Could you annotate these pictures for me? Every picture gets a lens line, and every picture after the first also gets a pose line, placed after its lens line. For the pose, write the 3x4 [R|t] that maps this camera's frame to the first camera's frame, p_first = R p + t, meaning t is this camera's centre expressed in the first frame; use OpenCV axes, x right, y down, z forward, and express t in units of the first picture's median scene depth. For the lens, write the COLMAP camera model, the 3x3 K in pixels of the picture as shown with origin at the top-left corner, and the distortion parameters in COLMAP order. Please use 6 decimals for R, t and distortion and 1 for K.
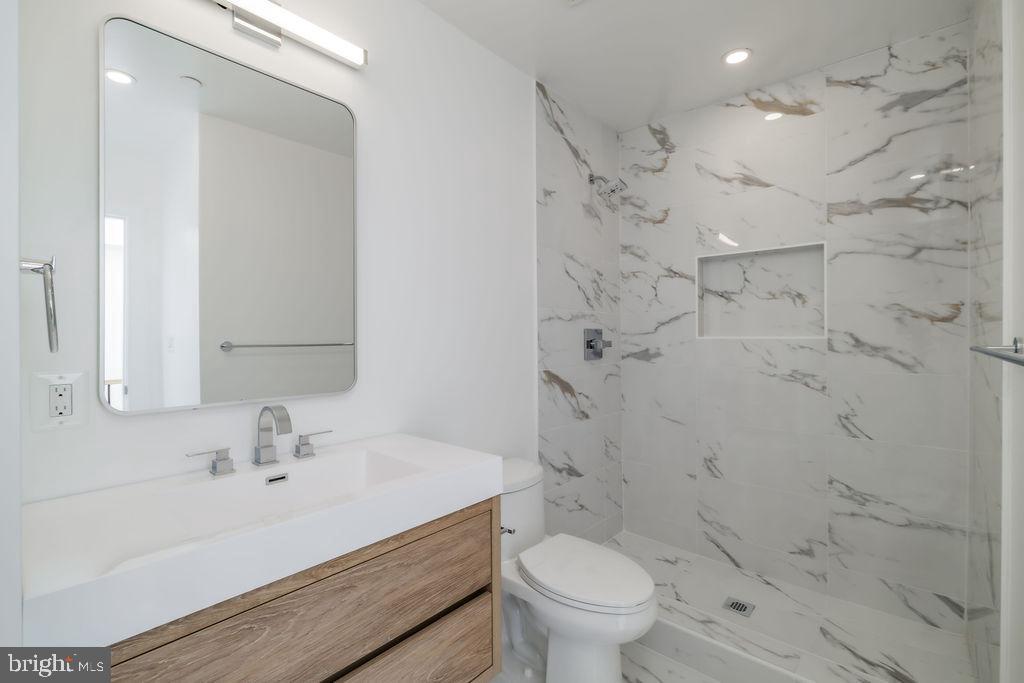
lens RADIAL K [[454.6, 0, 513.2], [0, 454.6, 341.2], [0, 0, 1]] dist [0.001638, 0.001159]
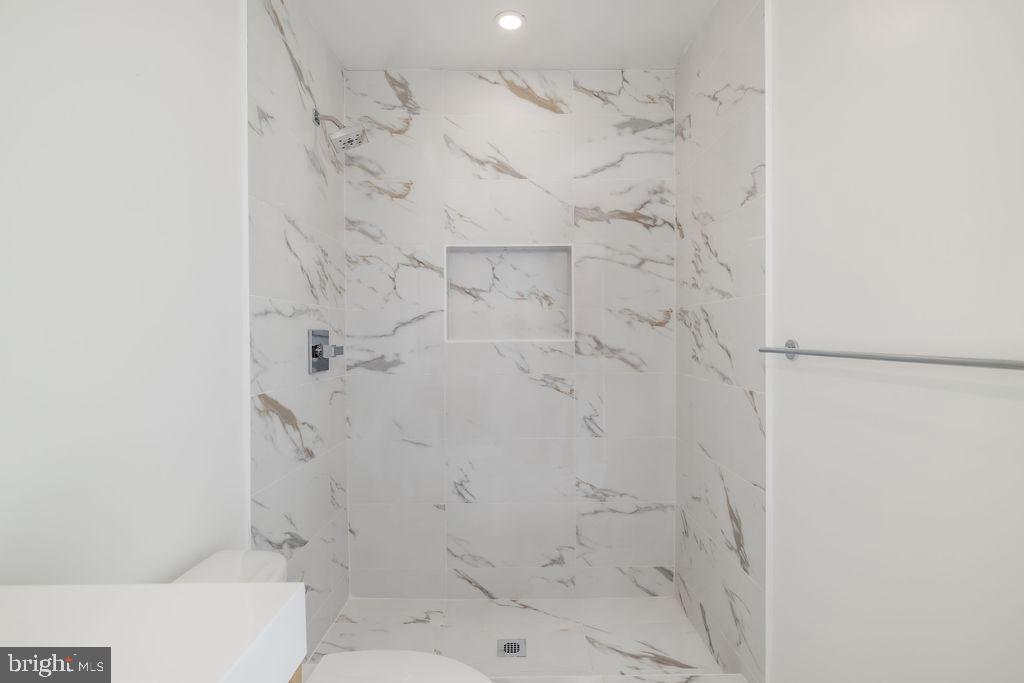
lens RADIAL K [[498.5, 0, 516.3], [0, 498.5, 338.2], [0, 0, 1]] dist [0.002183, 0.001320]
pose [[0.748893, -0.002068, 0.662687, -0.123673], [0.010350, 0.999910, -0.008576, -0.004300], [-0.662610, 0.013281, 0.748847, 0.246959]]
